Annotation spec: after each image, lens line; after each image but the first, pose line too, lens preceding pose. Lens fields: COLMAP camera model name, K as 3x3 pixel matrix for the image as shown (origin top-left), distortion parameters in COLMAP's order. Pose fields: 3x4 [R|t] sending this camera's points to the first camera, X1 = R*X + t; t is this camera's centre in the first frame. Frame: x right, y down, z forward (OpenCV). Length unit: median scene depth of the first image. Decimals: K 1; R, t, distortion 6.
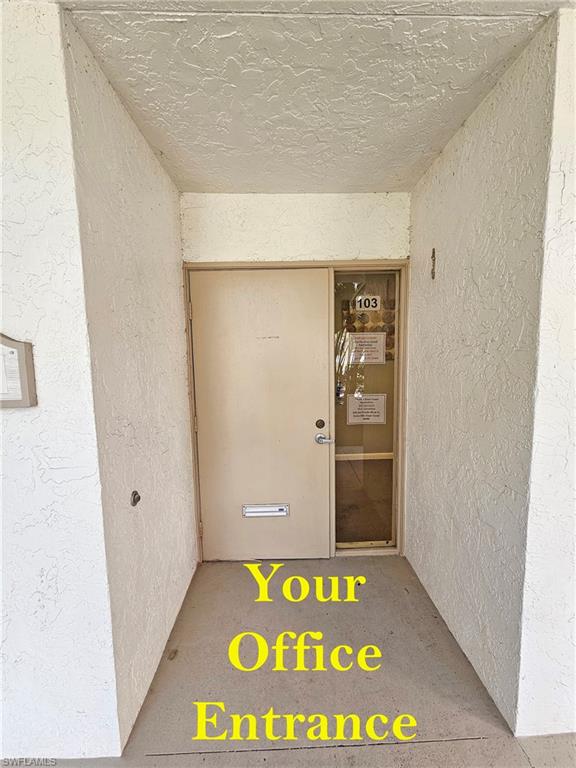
lens RADIAL K [[316.9, 0, 287.1], [0, 316.9, 384.2], [0, 0, 1]] dist [-0.001763, 0.000272]
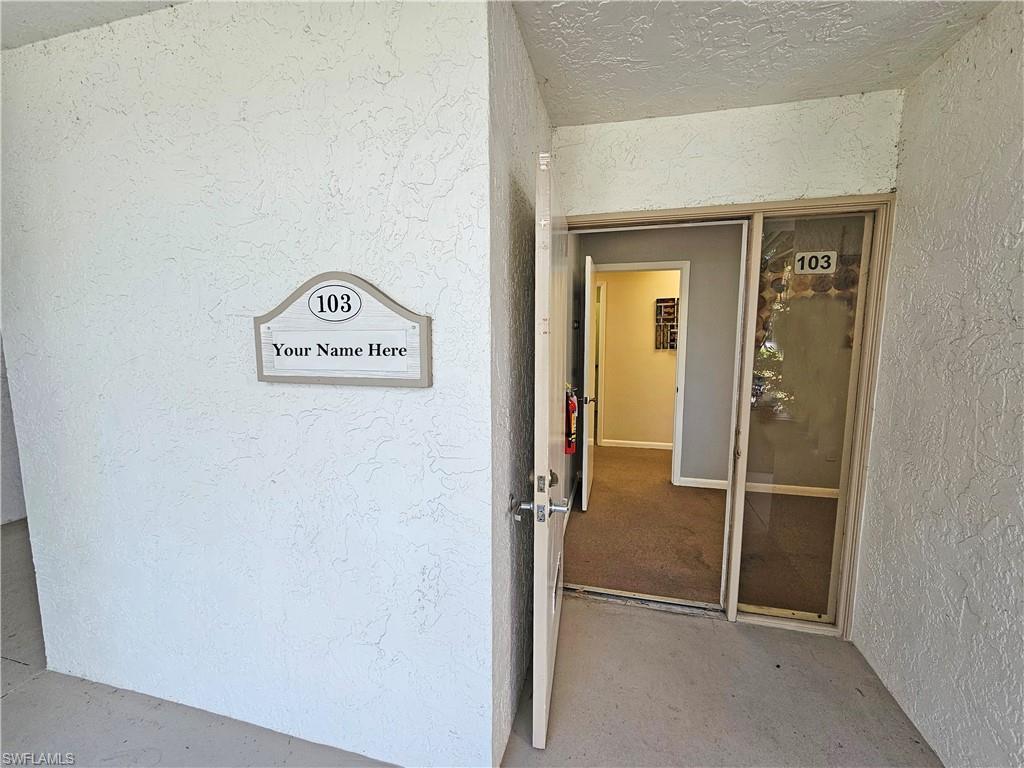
lens RADIAL K [[422.5, 0, 512.4], [0, 422.5, 383.5], [0, 0, 1]] dist [-0.001763, 0.000272]
pose [[0.962341, 0.050229, -0.267166, -0.122139], [-0.045002, 0.998657, 0.025656, 0.008756], [0.268096, -0.012667, 0.963309, -0.049509]]
